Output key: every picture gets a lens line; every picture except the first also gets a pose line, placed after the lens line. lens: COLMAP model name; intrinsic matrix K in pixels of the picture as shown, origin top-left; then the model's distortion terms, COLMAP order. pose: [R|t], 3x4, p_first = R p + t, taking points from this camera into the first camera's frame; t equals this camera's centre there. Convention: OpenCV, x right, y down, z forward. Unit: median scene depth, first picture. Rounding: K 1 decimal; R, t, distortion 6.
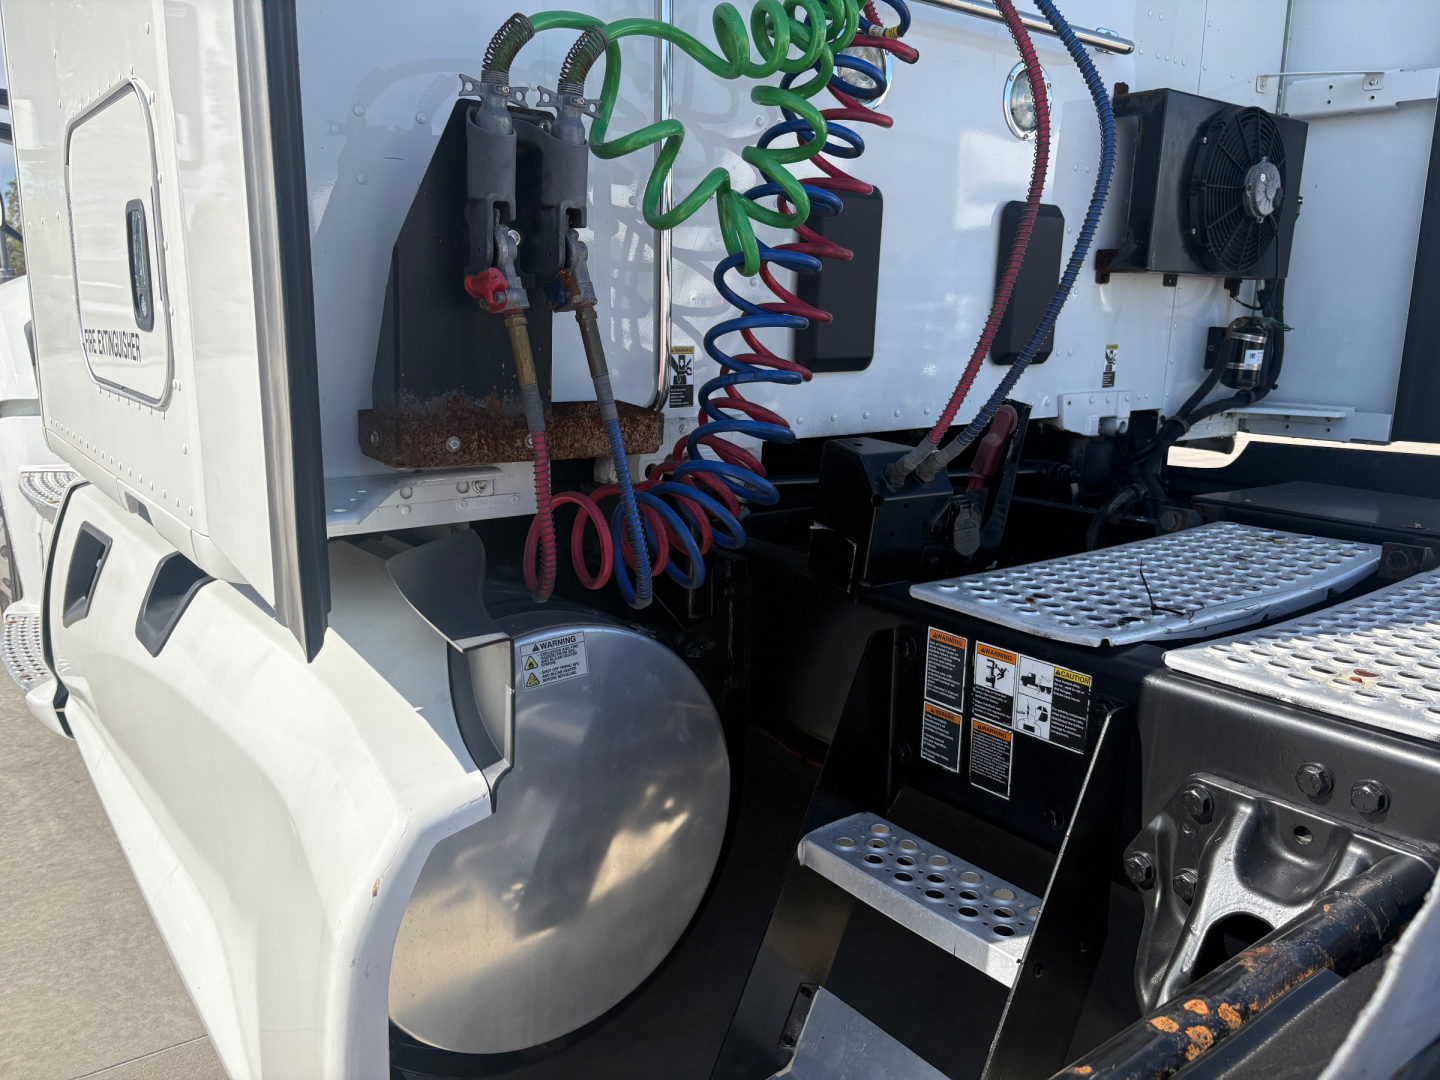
lens RADIAL K [[1102.6, 0, 715.4], [0, 1102.6, 530.5], [0, 0, 1]] dist [0.016631, -0.004658]
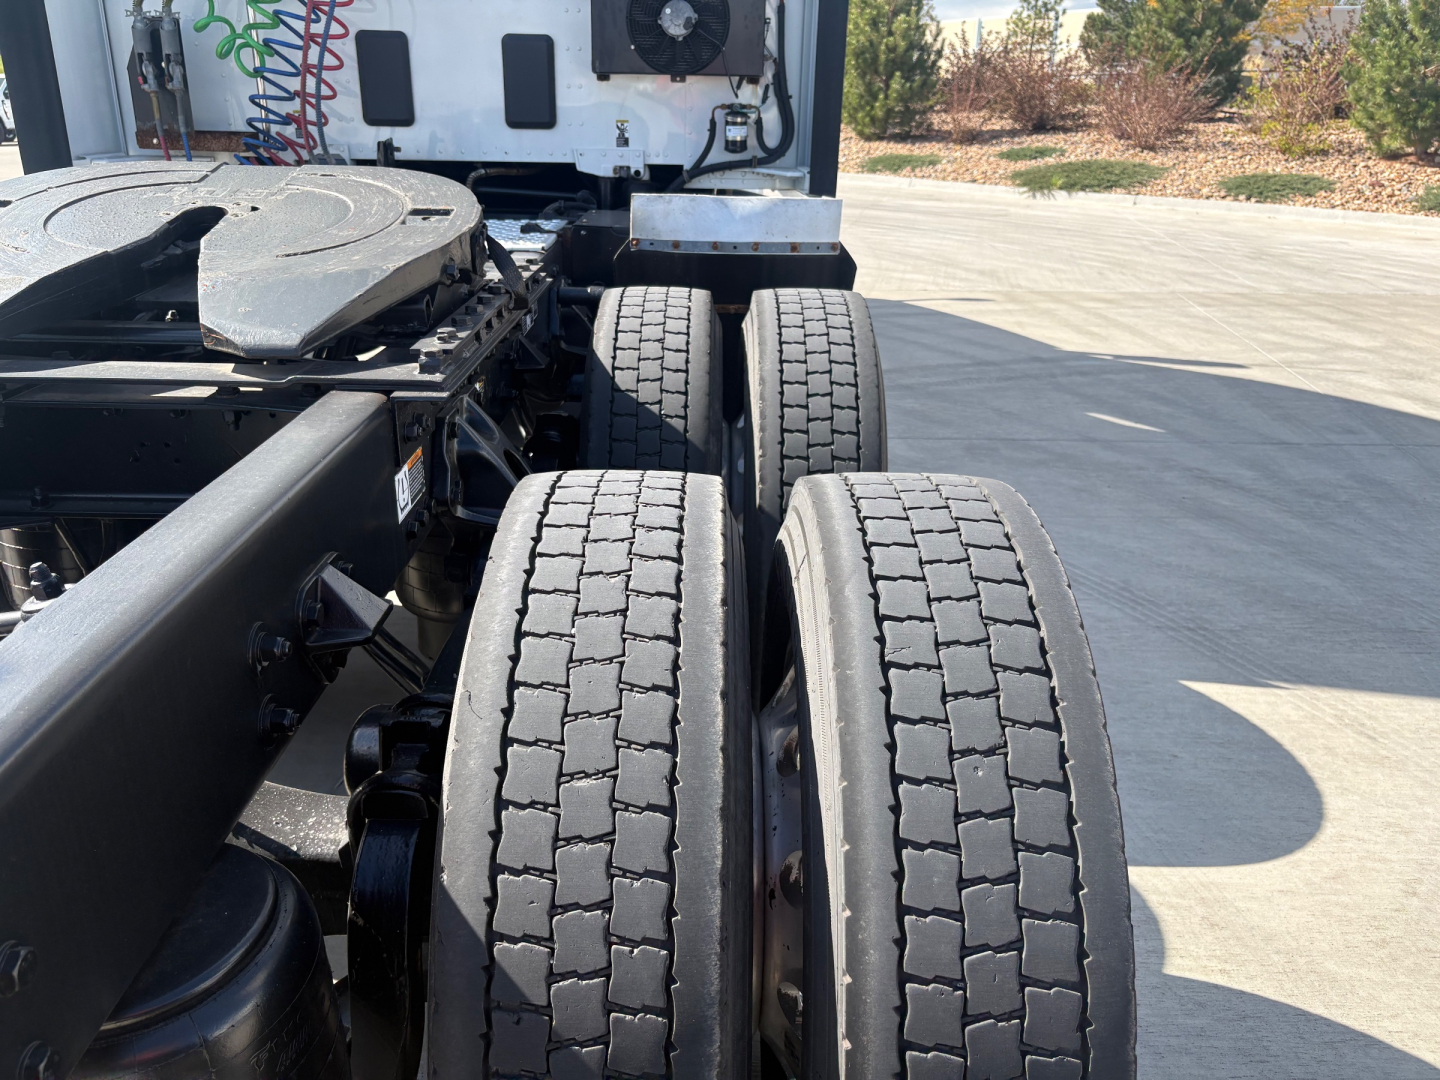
lens RADIAL K [[1102.6, 0, 715.4], [0, 1102.6, 530.5], [0, 0, 1]] dist [0.016631, -0.004658]
pose [[0.800268, 0.219759, -0.557922, 1.585804], [-0.125461, 0.971195, 0.202585, 0.078557], [0.586371, -0.092125, 0.804787, -0.315162]]
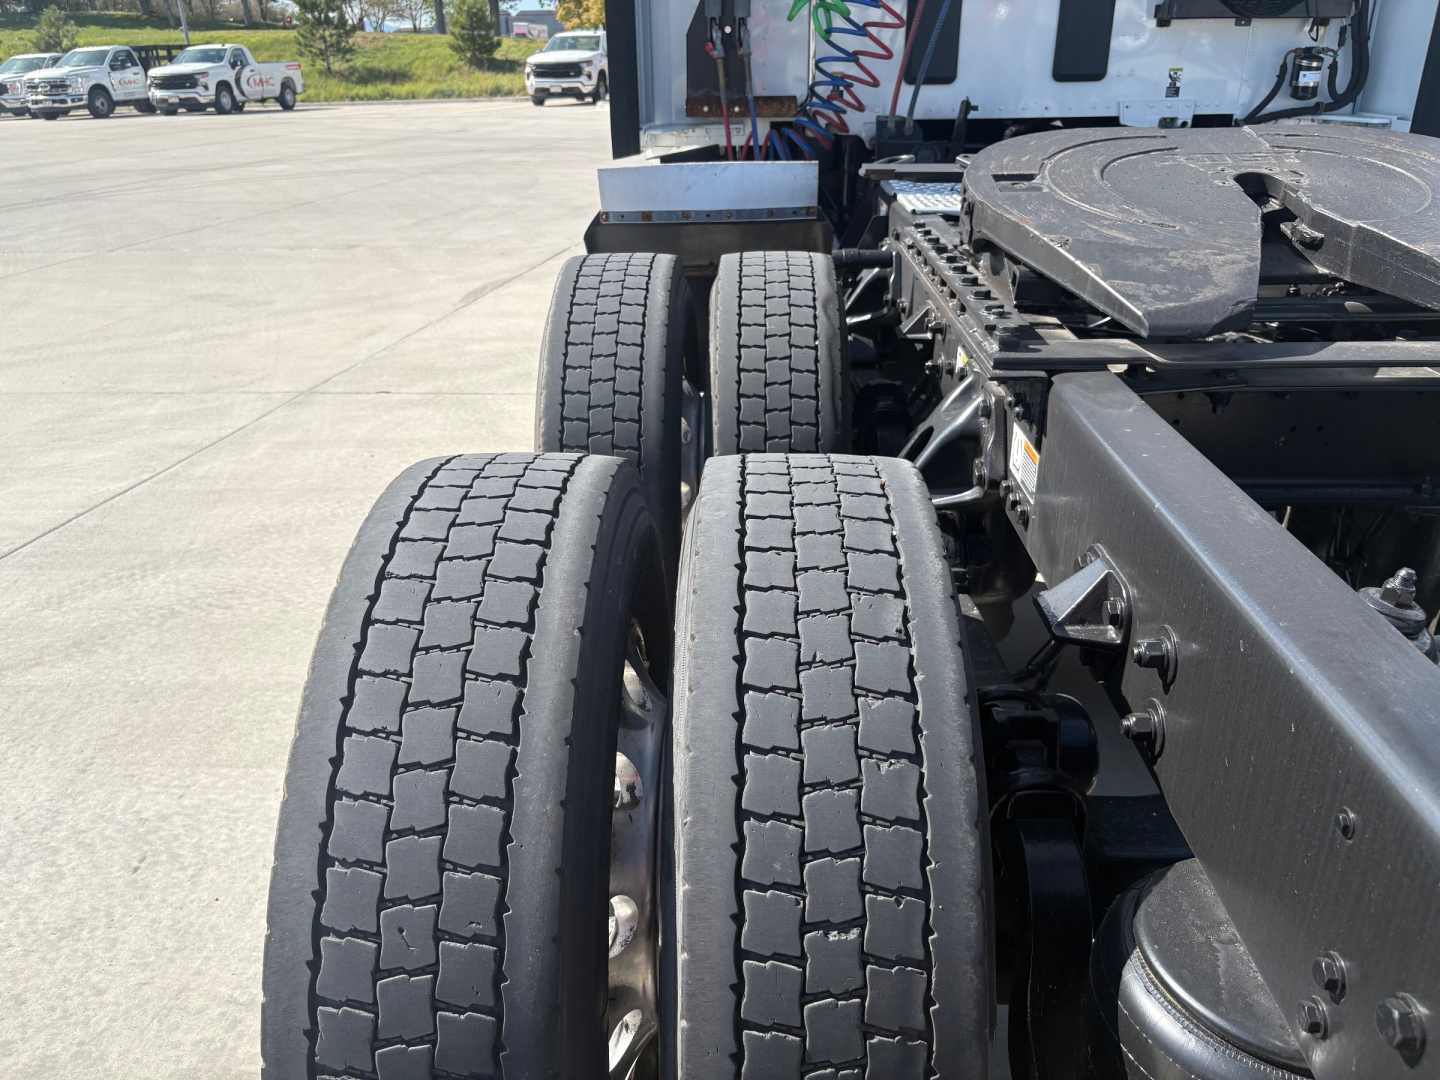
lens RADIAL K [[1097.8, 0, 713.7], [0, 1097.8, 545.4], [0, 0, 1]] dist [0.059919, -0.079094]
pose [[0.777729, 0.237029, -0.582198, 0.962218], [-0.101425, 0.961365, 0.255910, 0.153119], [0.620363, -0.139979, 0.771723, -0.752039]]
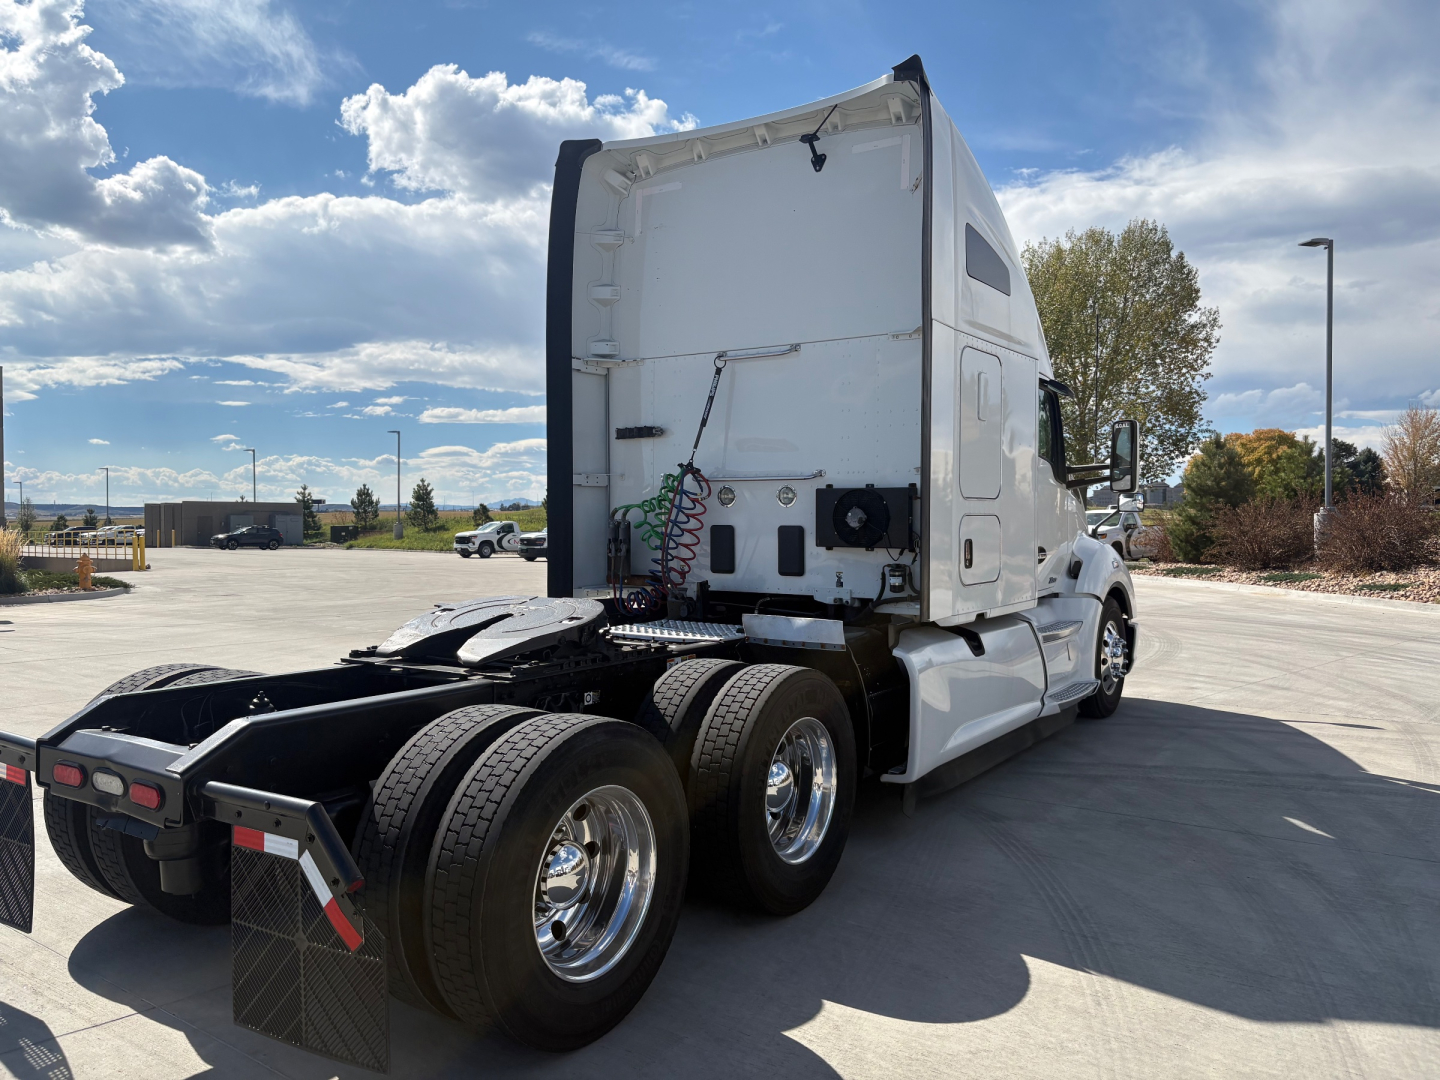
lens RADIAL K [[1076.9, 0, 725.7], [0, 1076.9, 535.5], [0, 0, 1]] dist [0.014561, -0.000923]
pose [[0.329814, 0.003782, -0.944038, 2.892141], [-0.187161, 0.980405, -0.061460, -0.040359], [0.925307, 0.196958, 0.324059, -0.151814]]
